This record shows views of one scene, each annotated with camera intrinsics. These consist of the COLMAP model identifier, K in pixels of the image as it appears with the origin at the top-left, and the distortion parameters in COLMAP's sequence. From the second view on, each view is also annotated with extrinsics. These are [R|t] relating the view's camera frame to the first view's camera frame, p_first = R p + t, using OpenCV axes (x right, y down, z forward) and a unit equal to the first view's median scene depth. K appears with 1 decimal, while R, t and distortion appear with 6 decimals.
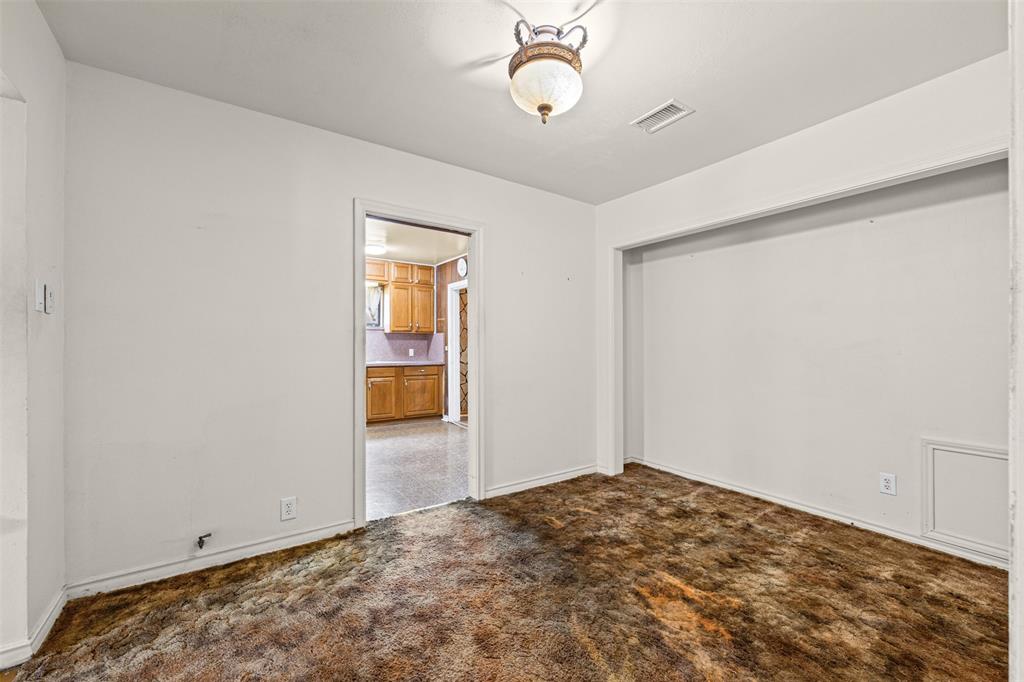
lens RADIAL K [[418.6, 0, 509.6], [0, 418.6, 345.3], [0, 0, 1]] dist [-0.000741, 0.000784]
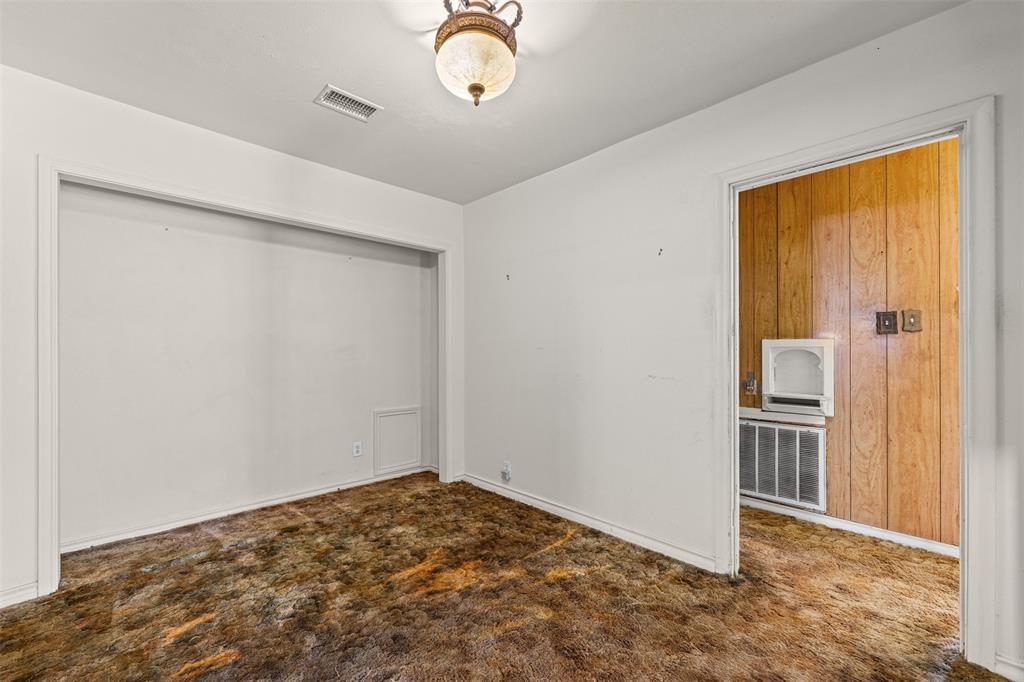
lens RADIAL K [[418.6, 0, 509.6], [0, 418.6, 345.3], [0, 0, 1]] dist [-0.000741, 0.000784]
pose [[-0.171025, 0.008389, 0.985231, -0.551370], [-0.001439, 0.999961, -0.008765, -0.001116], [-0.985266, -0.002917, -0.171006, 0.737193]]
